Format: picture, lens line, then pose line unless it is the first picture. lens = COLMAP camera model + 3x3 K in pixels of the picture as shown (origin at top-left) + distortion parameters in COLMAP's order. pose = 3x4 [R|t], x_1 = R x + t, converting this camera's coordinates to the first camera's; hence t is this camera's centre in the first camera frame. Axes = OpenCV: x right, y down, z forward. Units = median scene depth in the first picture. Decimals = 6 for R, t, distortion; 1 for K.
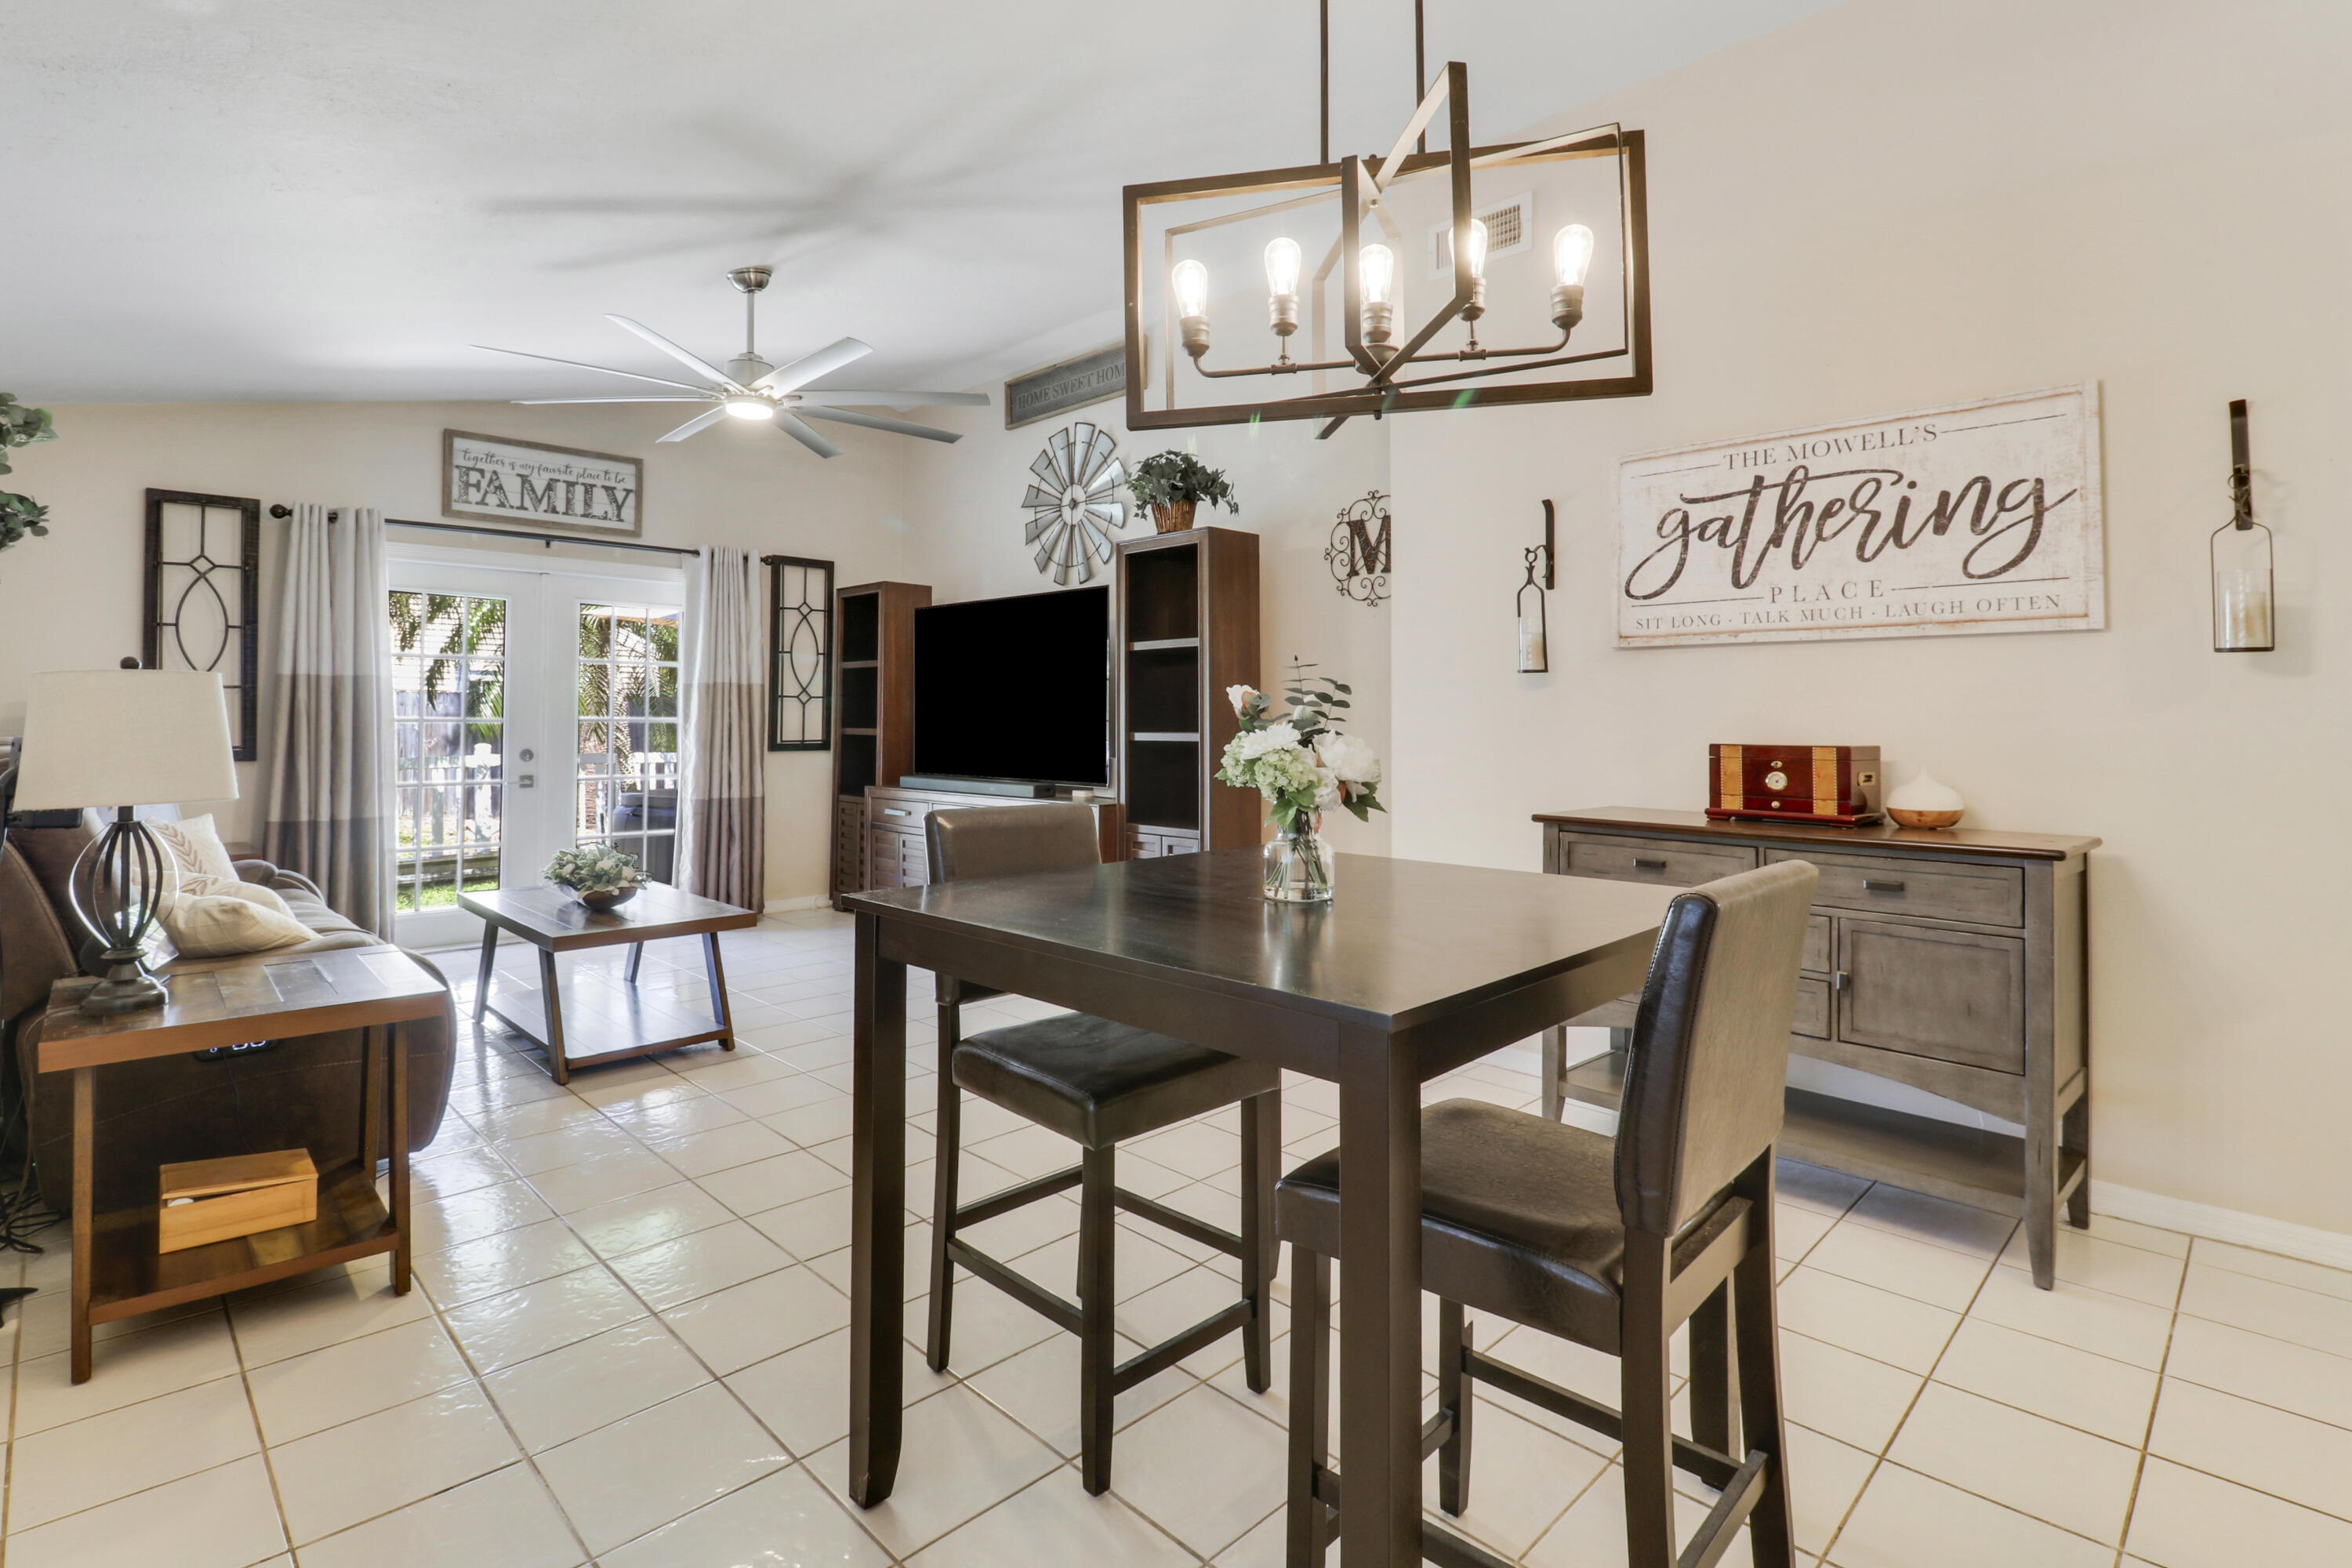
lens RADIAL K [[1126.2, 0, 1188.1], [0, 1126.2, 708.4], [0, 0, 1]] dist [0.001223, -0.015276]
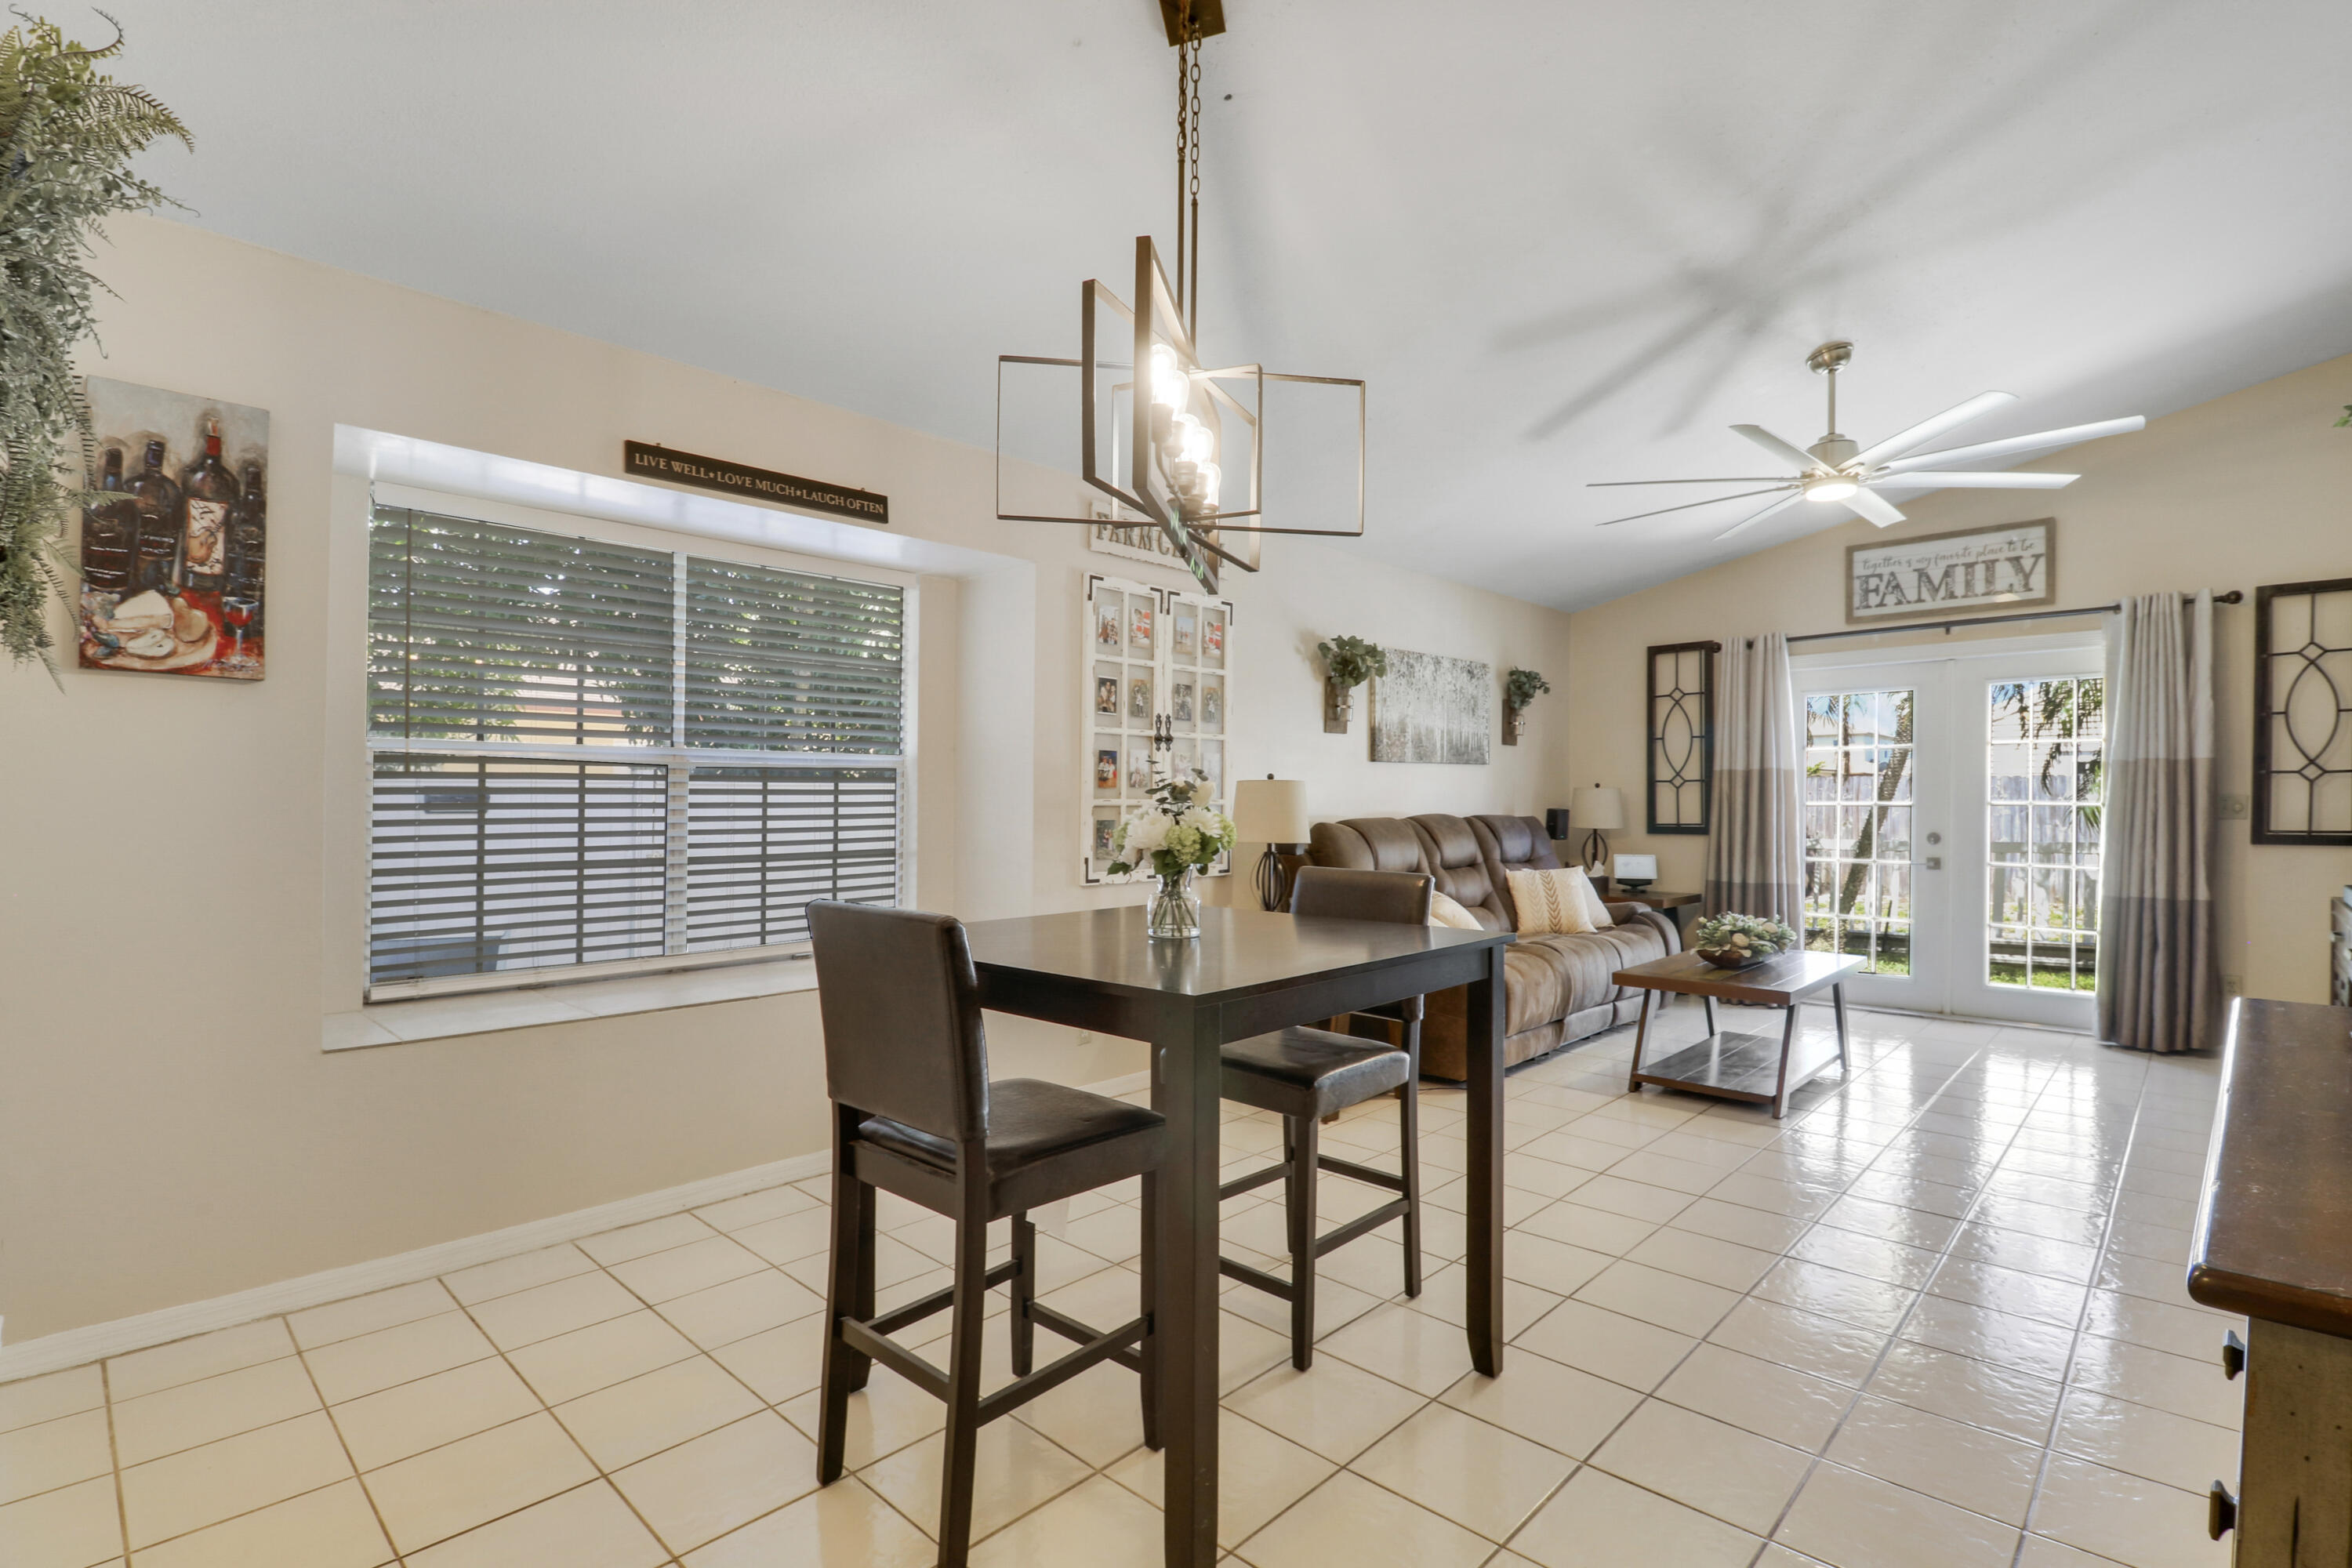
lens RADIAL K [[1094.3, 0, 1178.5], [0, 1094.3, 806.9], [0, 0, 1]] dist [-0.001180, -0.011548]
pose [[0.020488, -0.000912, -0.999790, 0.413496], [0.011048, 0.999939, -0.000686, 0.006118], [0.999729, -0.011032, 0.020497, 0.296206]]
